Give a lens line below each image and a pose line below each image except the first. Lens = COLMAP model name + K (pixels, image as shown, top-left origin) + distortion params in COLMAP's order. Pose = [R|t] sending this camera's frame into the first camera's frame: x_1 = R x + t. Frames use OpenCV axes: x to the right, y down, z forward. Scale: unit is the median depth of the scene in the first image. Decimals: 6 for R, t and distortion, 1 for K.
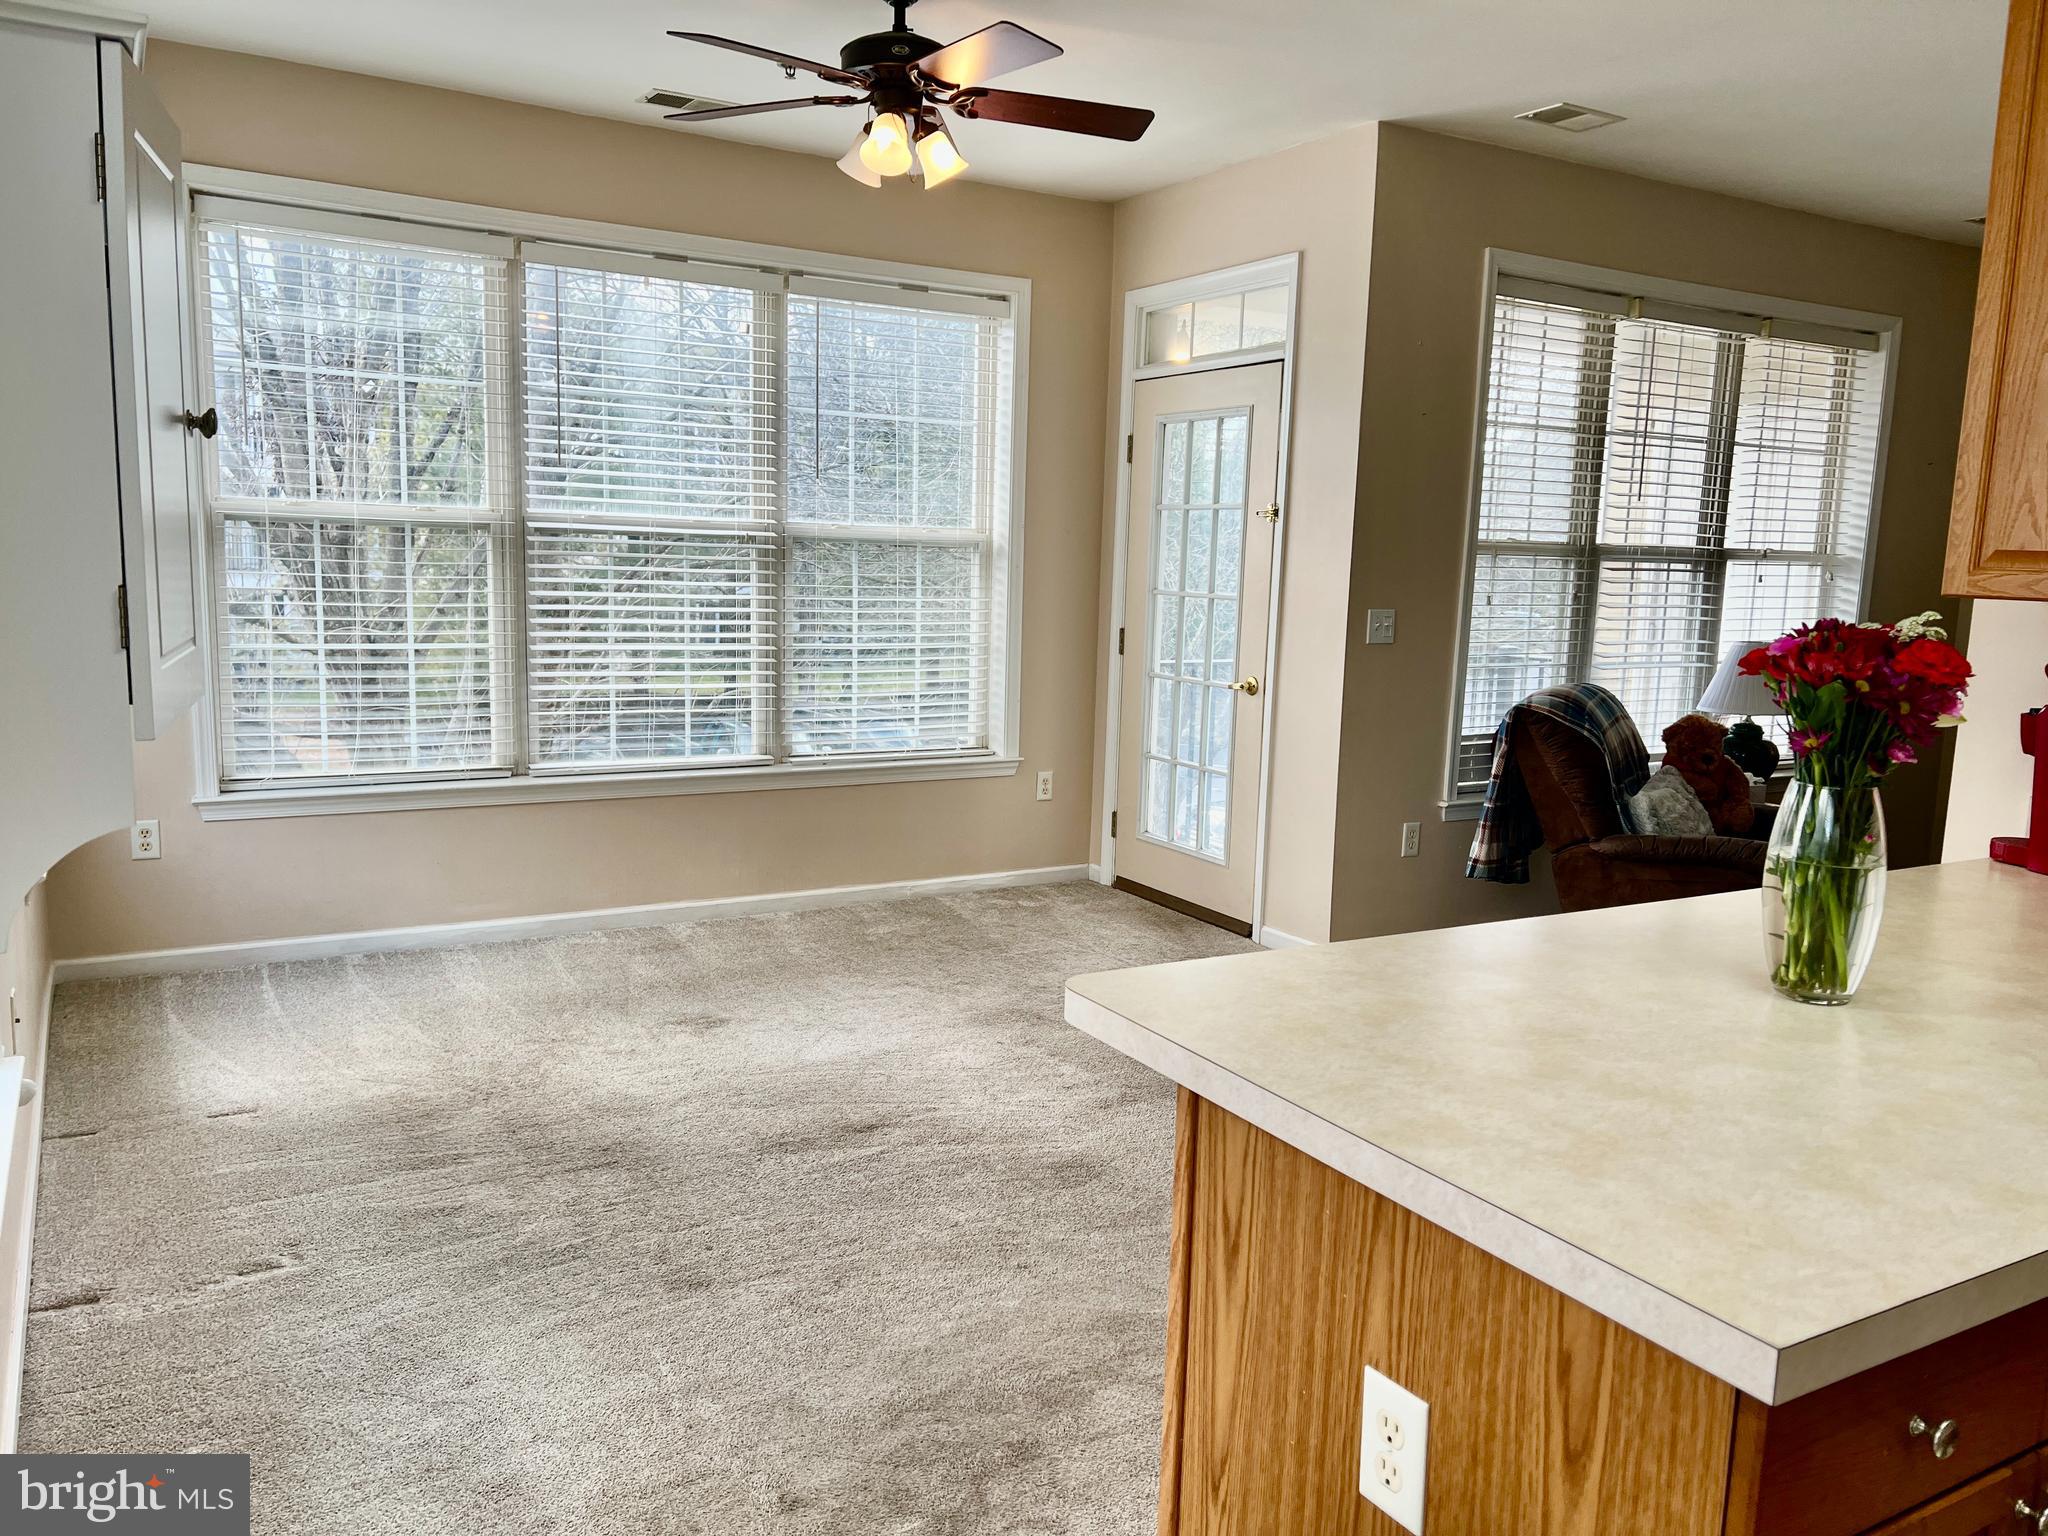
lens RADIAL K [[1528.1, 0, 1025.4], [0, 1528.1, 769.9], [0, 0, 1]] dist [0.029484, -0.009512]
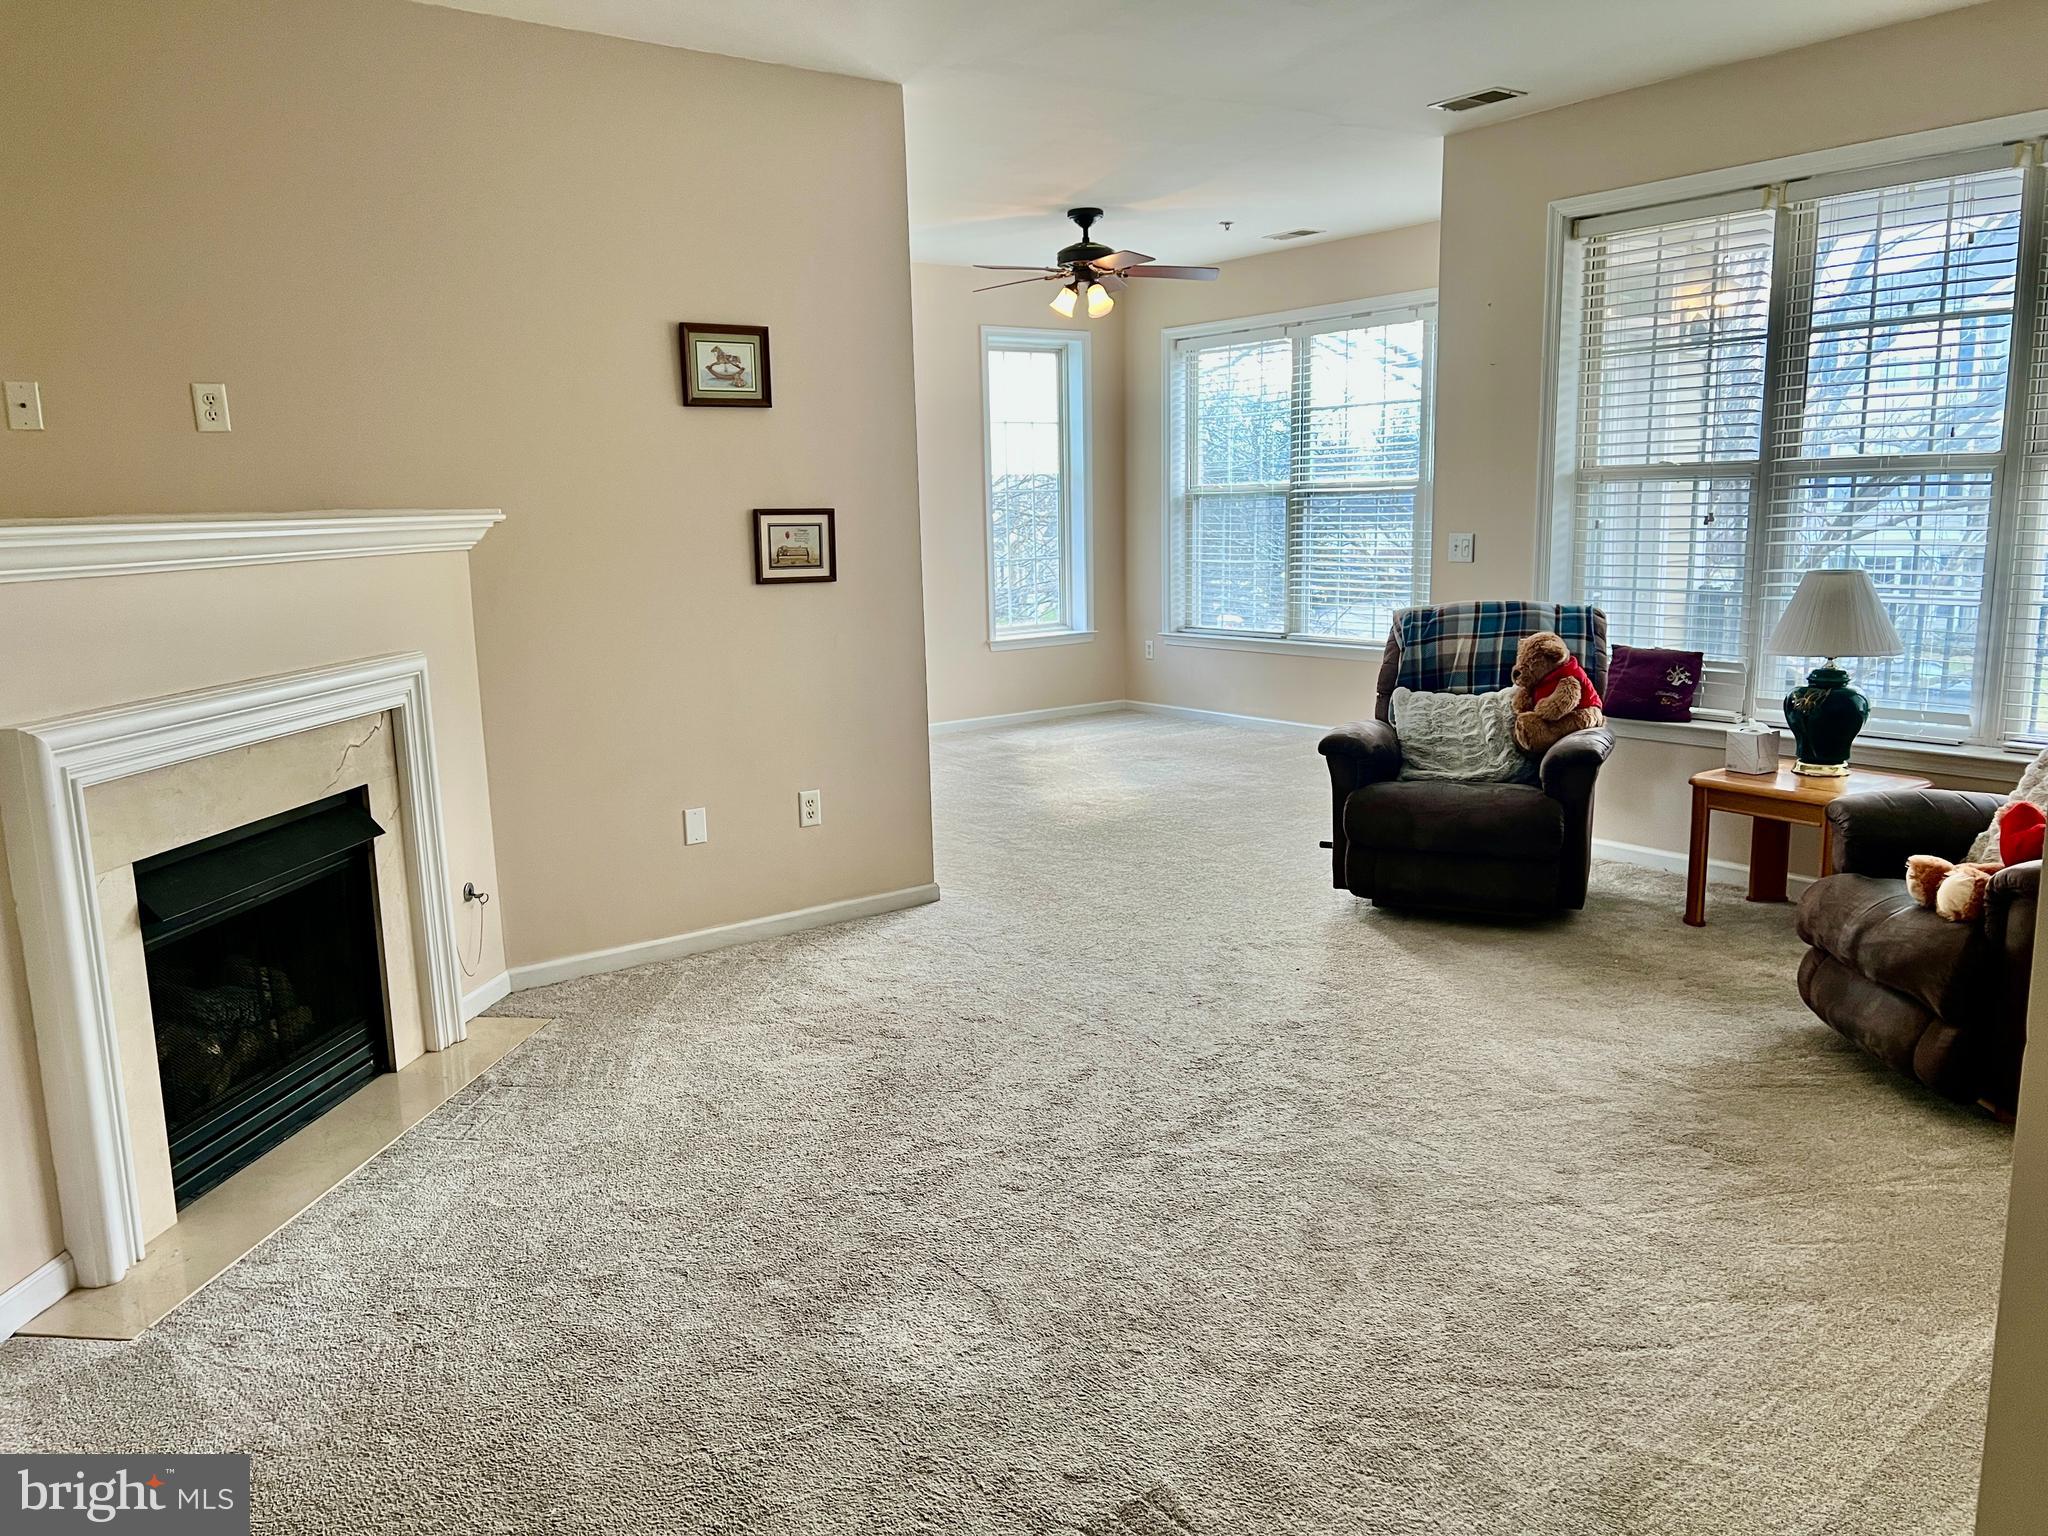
lens RADIAL K [[1528.1, 0, 1024.1], [0, 1528.1, 772.8], [0, 0, 1]] dist [0.029484, -0.009512]
pose [[0.144265, 0.146288, -0.978666, 1.241194], [-0.110429, 0.985214, 0.130989, -0.035018], [0.983358, 0.089176, 0.158286, 0.435008]]
